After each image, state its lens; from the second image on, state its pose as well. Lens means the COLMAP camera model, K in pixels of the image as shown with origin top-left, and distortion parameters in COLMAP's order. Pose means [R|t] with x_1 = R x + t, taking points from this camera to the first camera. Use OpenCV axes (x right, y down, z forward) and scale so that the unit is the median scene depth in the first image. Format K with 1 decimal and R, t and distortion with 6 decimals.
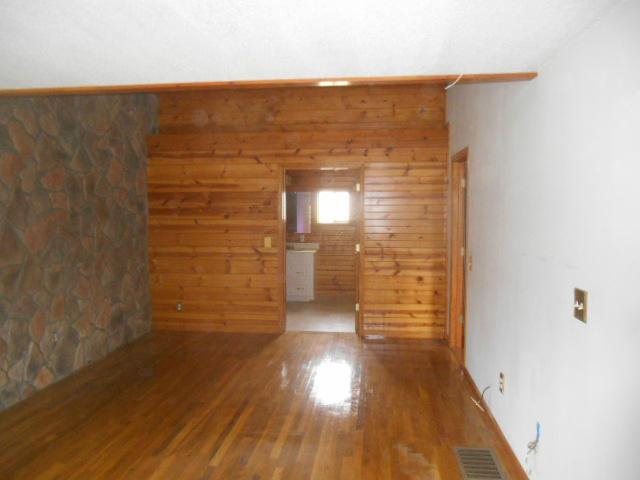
lens RADIAL K [[499.3, 0, 321.2], [0, 499.3, 240.5], [0, 0, 1]] dist [-0.009951, 0.001561]
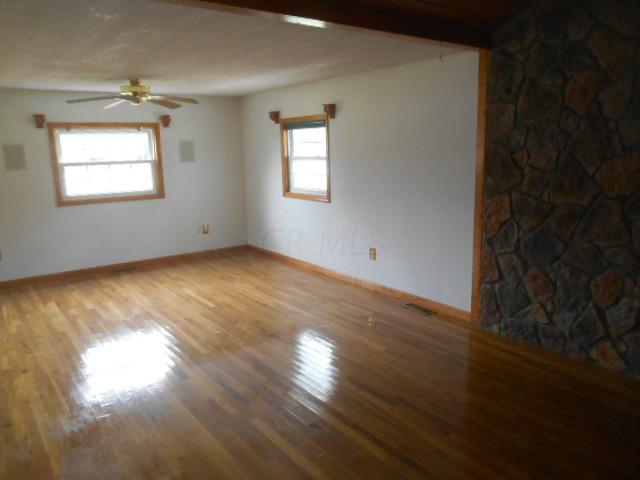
lens RADIAL K [[499.3, 0, 322.4], [0, 499.3, 237.9], [0, 0, 1]] dist [-0.009951, 0.001561]
pose [[-0.732094, 0.137151, -0.667254, 0.296151], [-0.030949, 0.971814, 0.233709, -0.082749], [0.680500, 0.191748, -0.707215, 1.306366]]
